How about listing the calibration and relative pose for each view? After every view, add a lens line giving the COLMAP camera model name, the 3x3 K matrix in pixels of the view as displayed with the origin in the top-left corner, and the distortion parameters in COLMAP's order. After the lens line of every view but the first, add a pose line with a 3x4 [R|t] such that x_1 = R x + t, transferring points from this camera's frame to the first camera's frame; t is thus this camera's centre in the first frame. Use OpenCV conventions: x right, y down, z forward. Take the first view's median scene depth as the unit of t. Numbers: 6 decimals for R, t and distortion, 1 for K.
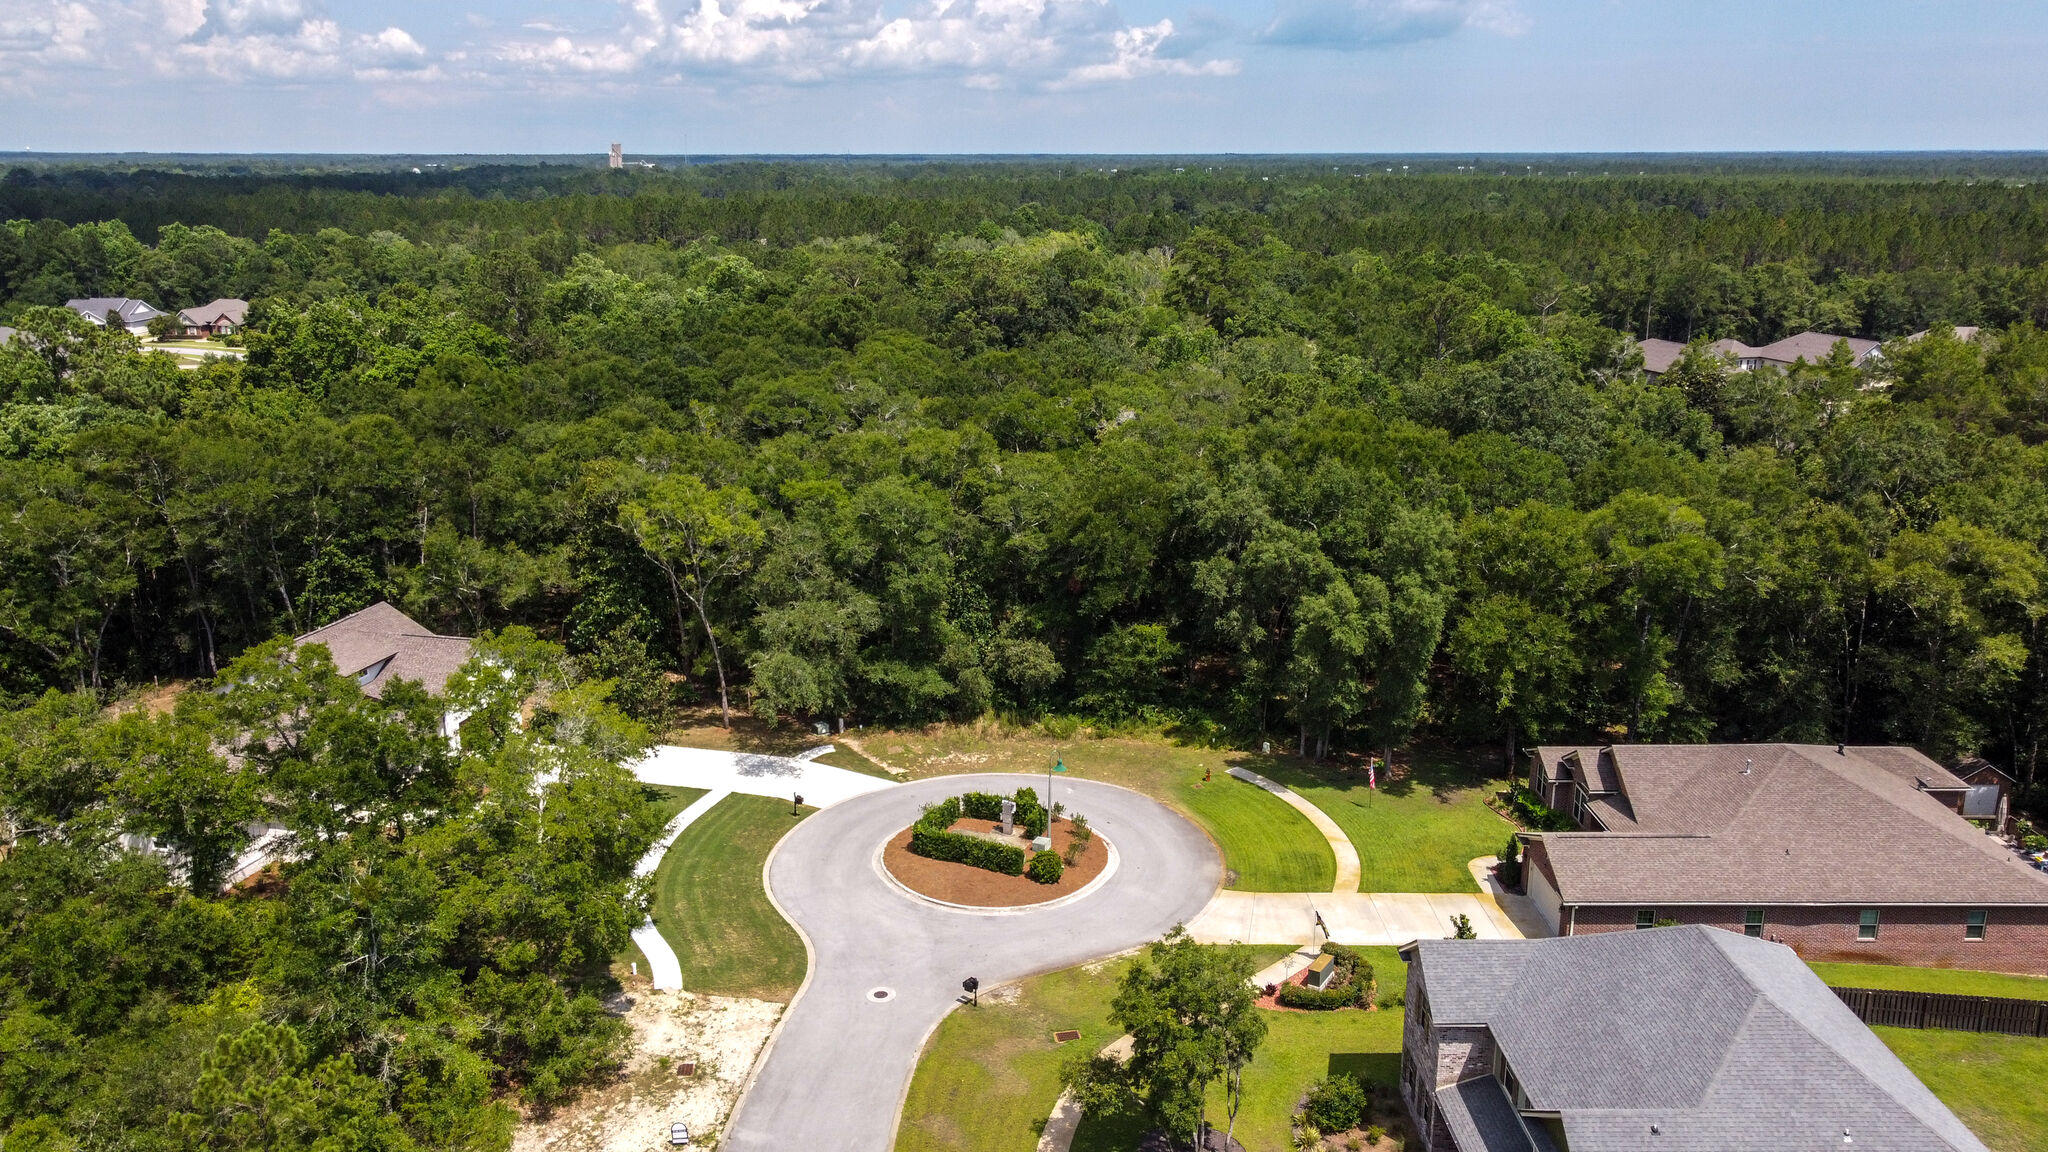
lens RADIAL K [[1546.8, 0, 1022.9], [0, 1546.8, 589.4], [0, 0, 1]] dist [0.063296, -0.021402]
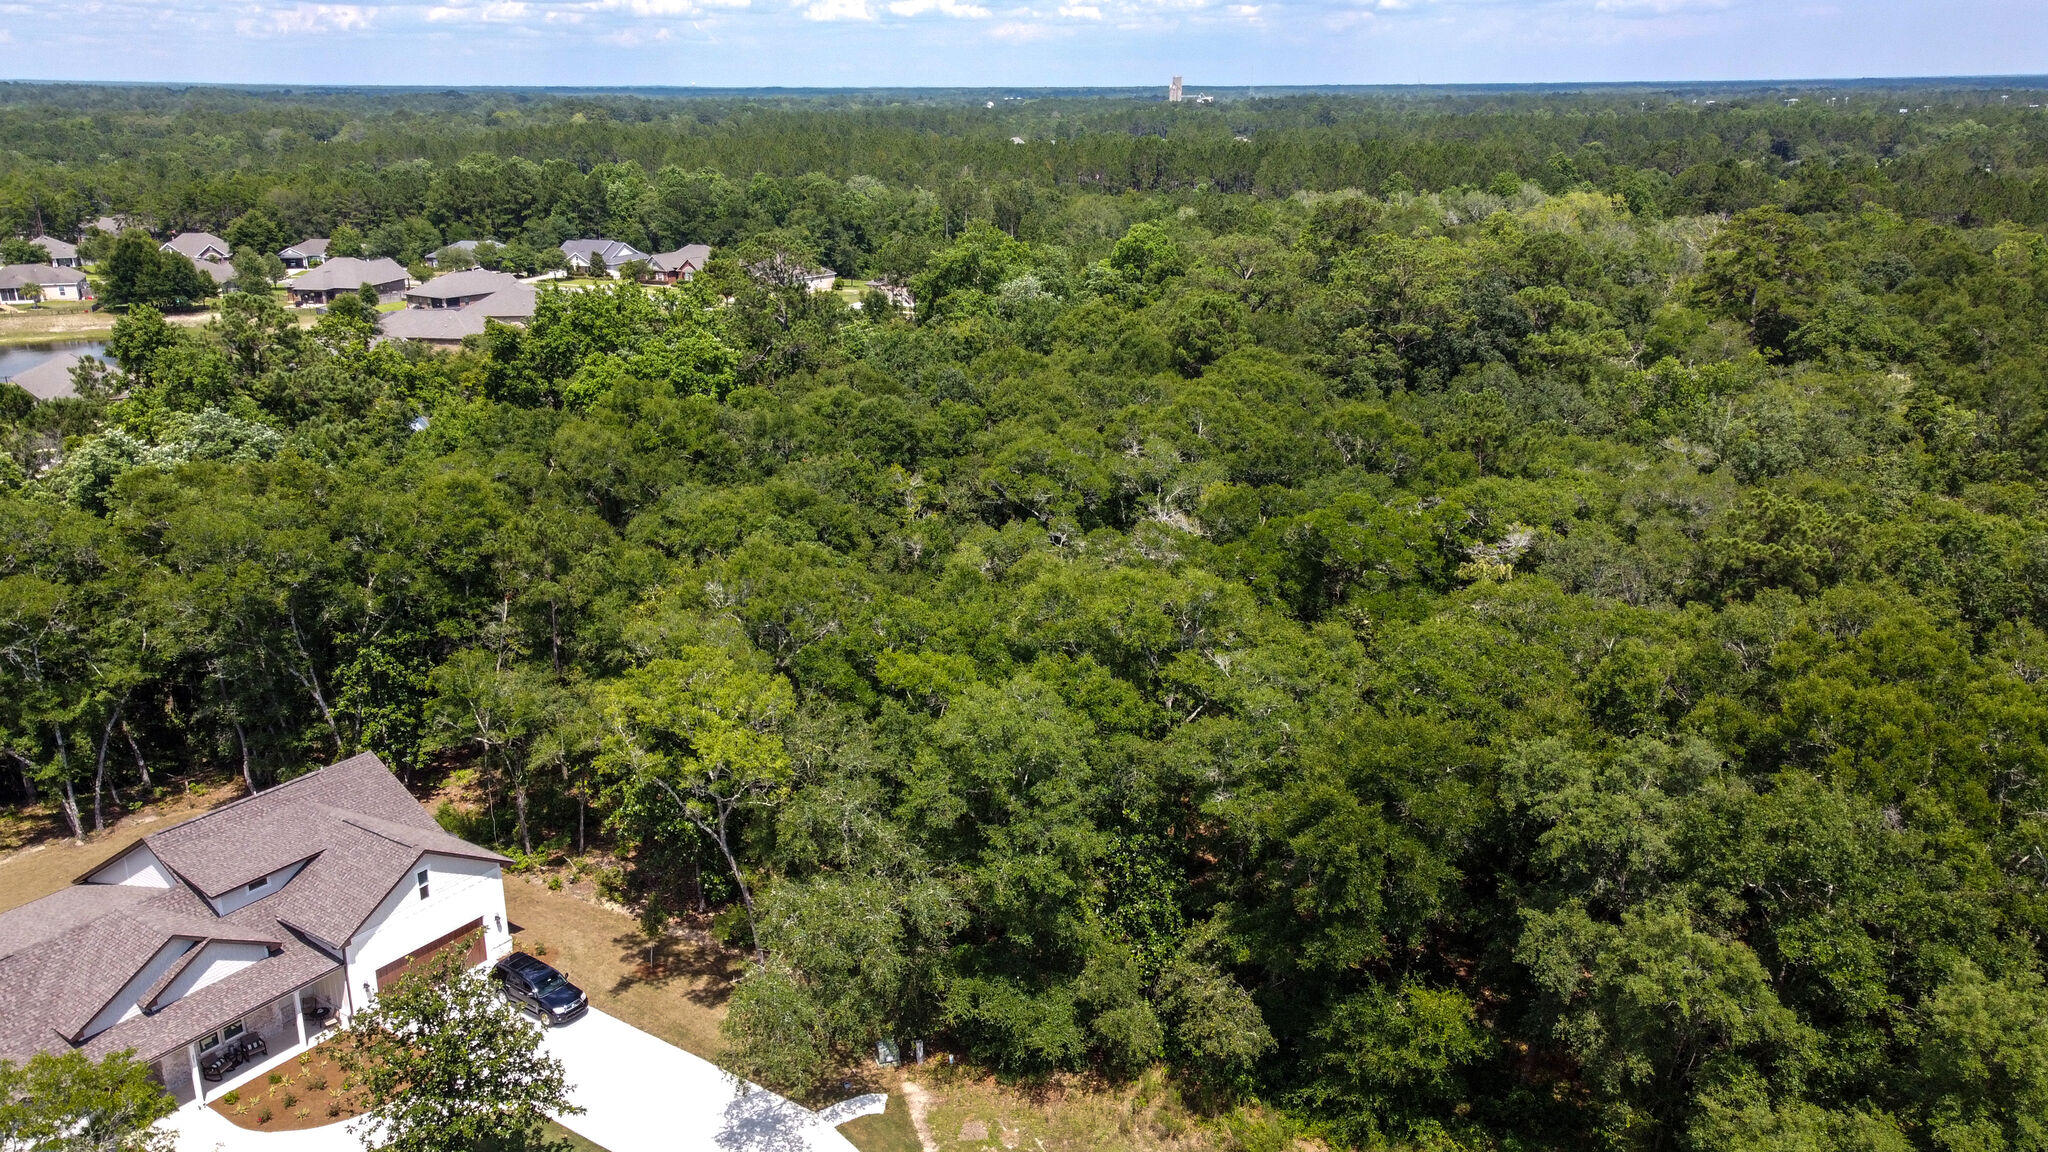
lens RADIAL K [[1546.8, 0, 1031.1], [0, 1546.8, 574.4], [0, 0, 1]] dist [0.063296, -0.021402]
pose [[0.942560, 0.103057, -0.317743, 0.107217], [-0.092857, 0.994564, 0.047123, -0.140754], [0.320872, -0.014912, 0.947005, 0.420817]]
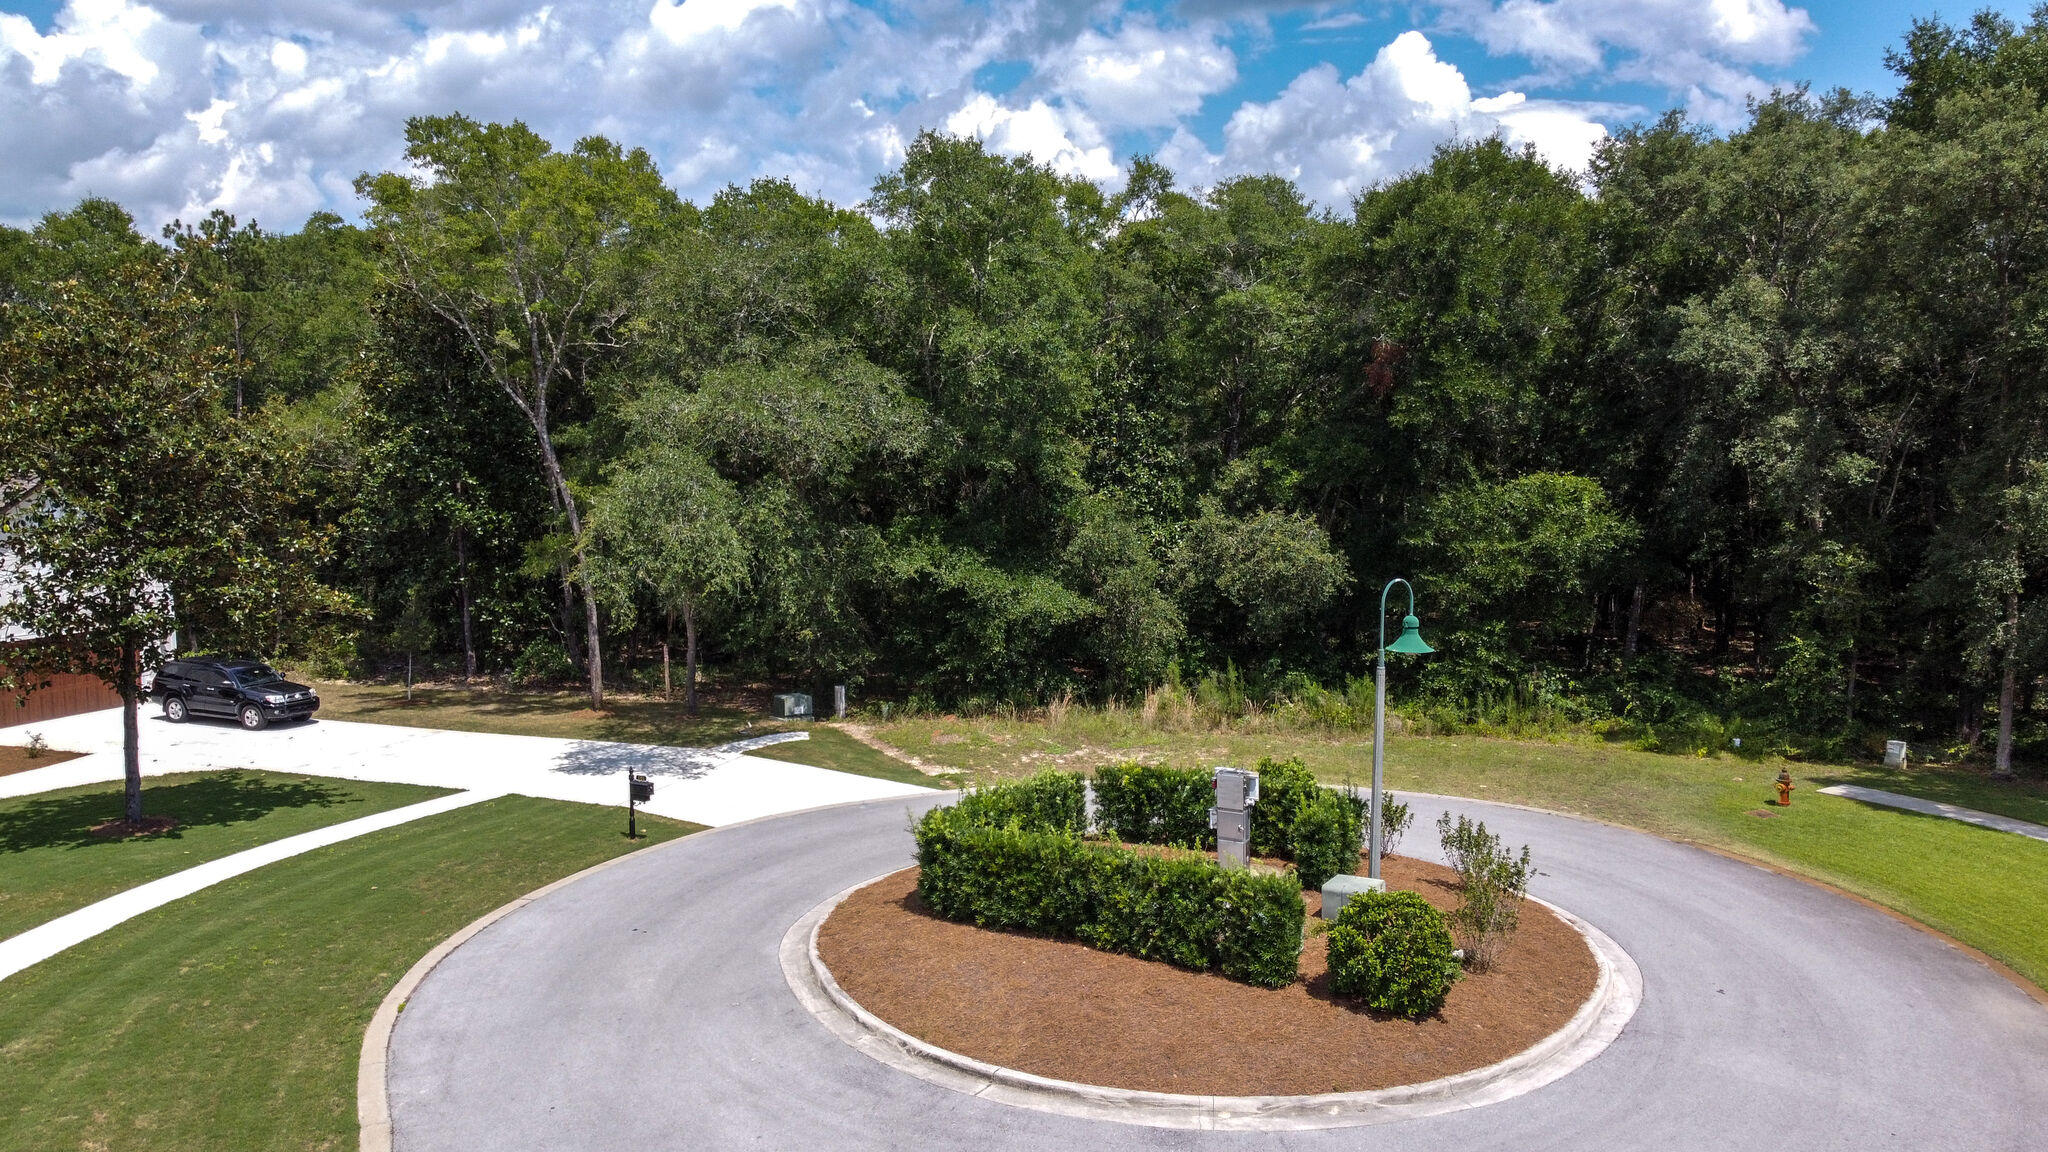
lens RADIAL K [[1546.8, 0, 1032.0], [0, 1546.8, 558.4], [0, 0, 1]] dist [0.063296, -0.021402]
pose [[0.993357, 0.005000, -0.114962, -0.012045], [-0.026437, 0.982248, -0.185716, 0.128958], [0.111993, 0.187521, 0.975855, 0.568905]]
